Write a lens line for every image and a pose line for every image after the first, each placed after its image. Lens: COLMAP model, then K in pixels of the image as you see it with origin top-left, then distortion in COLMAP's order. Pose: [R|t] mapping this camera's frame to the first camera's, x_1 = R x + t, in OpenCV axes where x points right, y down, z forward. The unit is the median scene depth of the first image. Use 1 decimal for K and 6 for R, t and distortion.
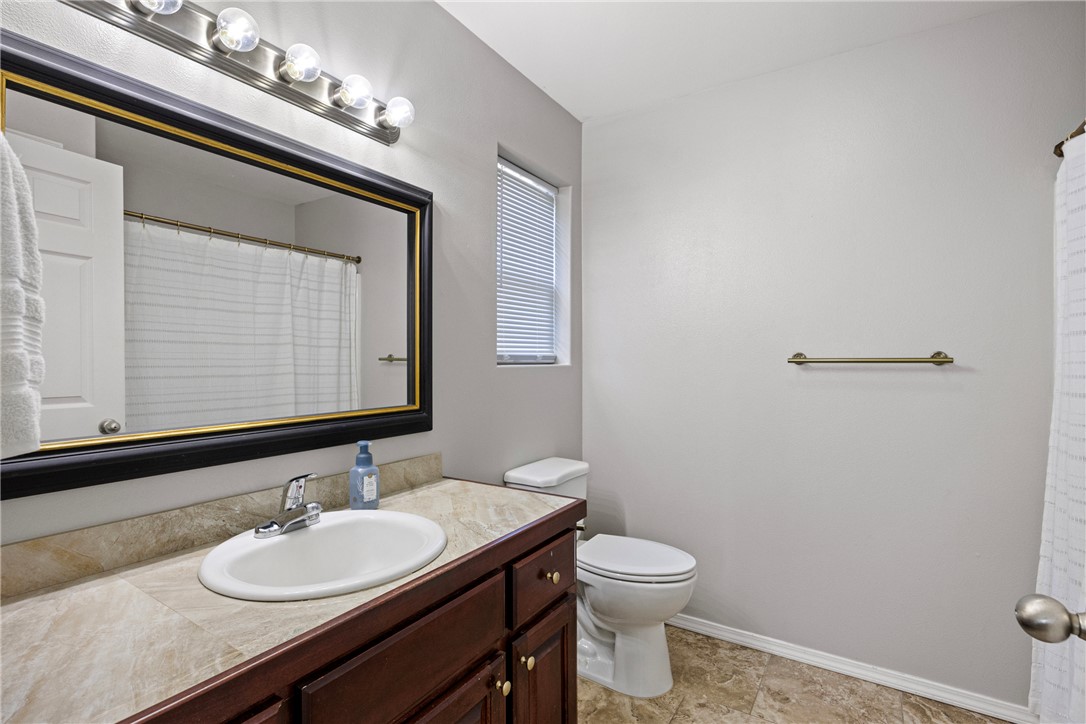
lens RADIAL K [[503.4, 0, 543.0], [0, 503.4, 362.0], [0, 0, 1]] dist [-0.002124, -0.000276]
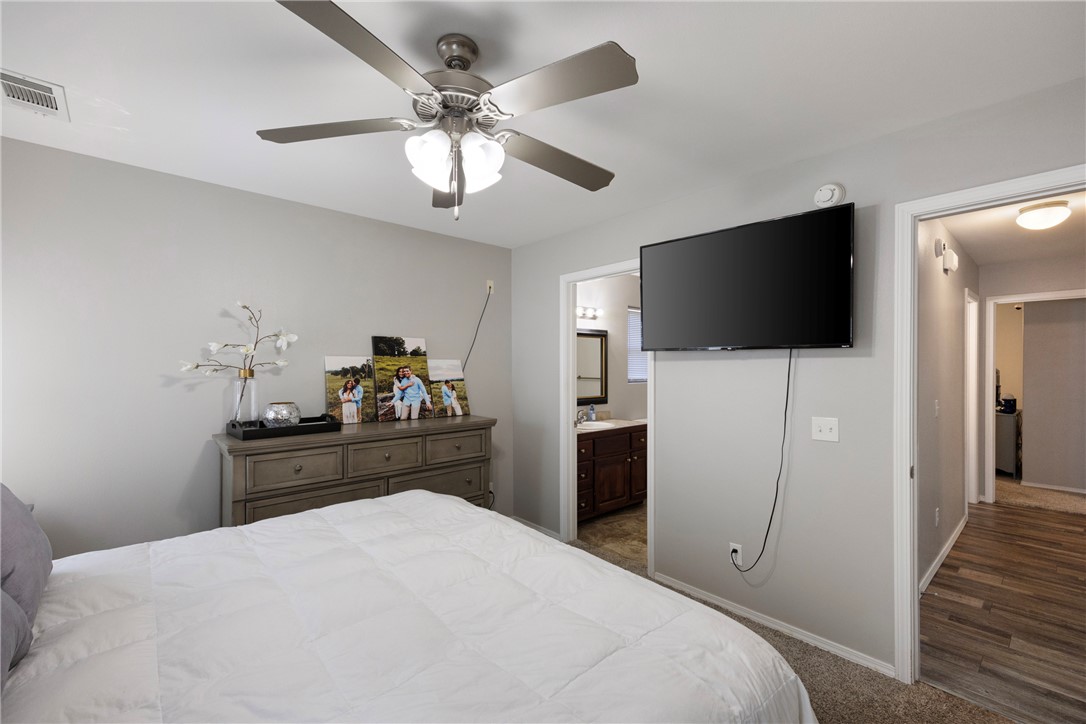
lens RADIAL K [[458.8, 0, 553.7], [0, 458.8, 363.4], [0, 0, 1]] dist [0.000270, -0.000021]
pose [[0.967124, -0.002374, -0.254292, 0.199511], [-0.000409, 0.999941, -0.010889, -0.093508], [0.254303, 0.010635, 0.967066, -1.986190]]
